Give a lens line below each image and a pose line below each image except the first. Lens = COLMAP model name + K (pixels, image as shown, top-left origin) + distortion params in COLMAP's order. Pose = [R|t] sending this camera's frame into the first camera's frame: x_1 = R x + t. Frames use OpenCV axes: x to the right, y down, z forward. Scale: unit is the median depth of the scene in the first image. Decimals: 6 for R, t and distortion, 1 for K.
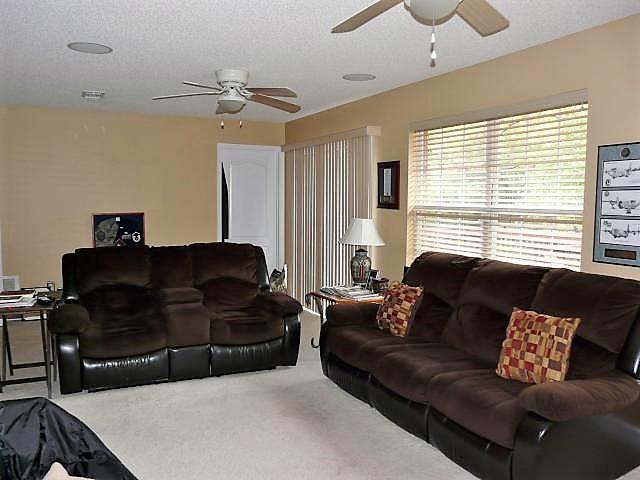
lens RADIAL K [[528.1, 0, 320.0], [0, 528.1, 240.0], [0, 0, 1]] dist [-0.067097, 0.086268]
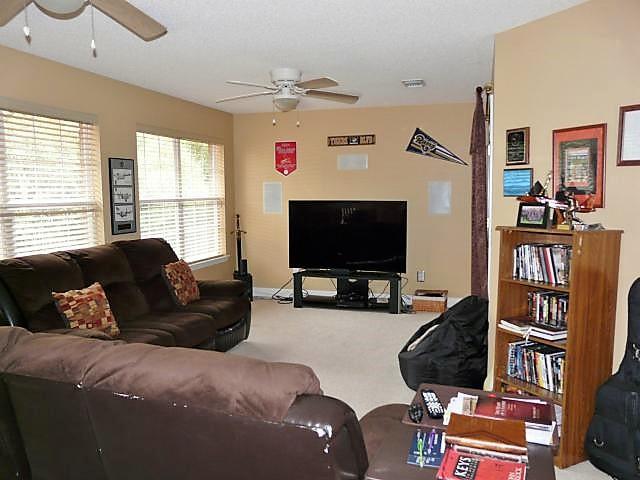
lens RADIAL K [[528.1, 0, 320.0], [0, 528.1, 240.0], [0, 0, 1]] dist [-0.067097, 0.086268]
pose [[-0.742775, -0.065163, 0.666363, -0.934820], [0.053928, 0.986196, 0.156552, -0.150171], [-0.667366, 0.152218, -0.729008, 1.734215]]
